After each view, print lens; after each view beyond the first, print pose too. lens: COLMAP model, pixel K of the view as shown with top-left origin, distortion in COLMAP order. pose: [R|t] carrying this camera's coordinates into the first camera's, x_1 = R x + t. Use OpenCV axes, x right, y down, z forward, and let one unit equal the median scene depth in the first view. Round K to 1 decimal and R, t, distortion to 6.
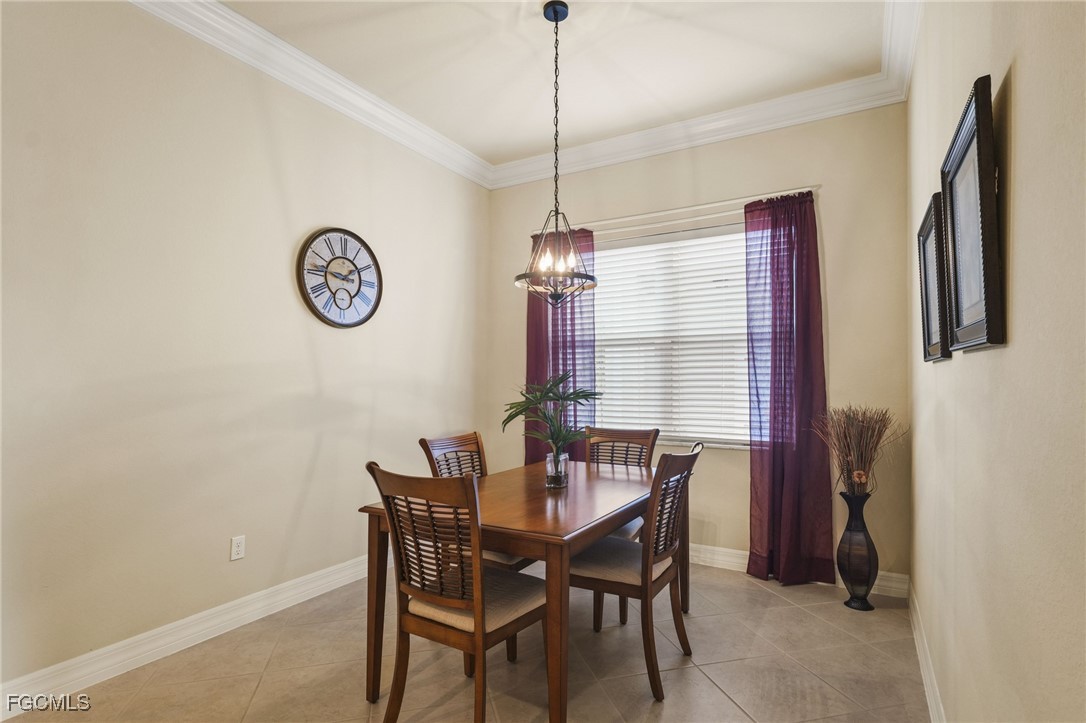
lens RADIAL K [[543.9, 0, 544.3], [0, 543.9, 384.2], [0, 0, 1]] dist [0.000399, 0.000116]
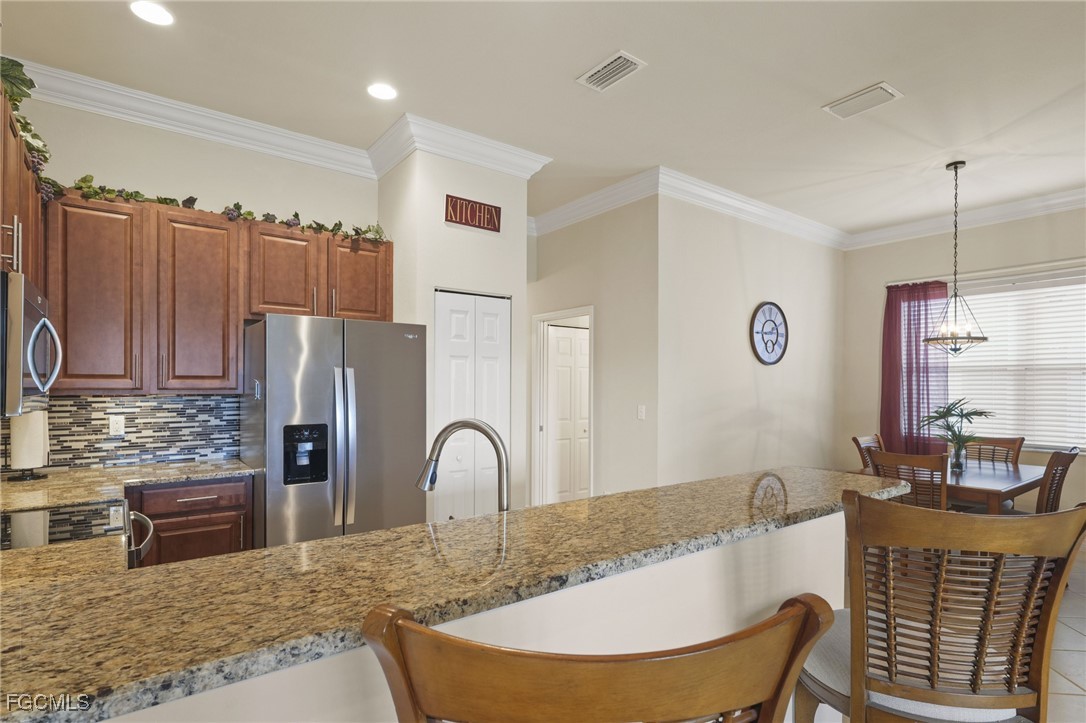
lens RADIAL K [[543.9, 0, 544.3], [0, 543.9, 384.2], [0, 0, 1]] dist [0.000399, 0.000116]
pose [[0.922059, 0.003253, -0.387036, -0.350795], [-0.002847, 0.999995, 0.001624, -0.046653], [0.387039, -0.000395, 0.922063, -0.680517]]
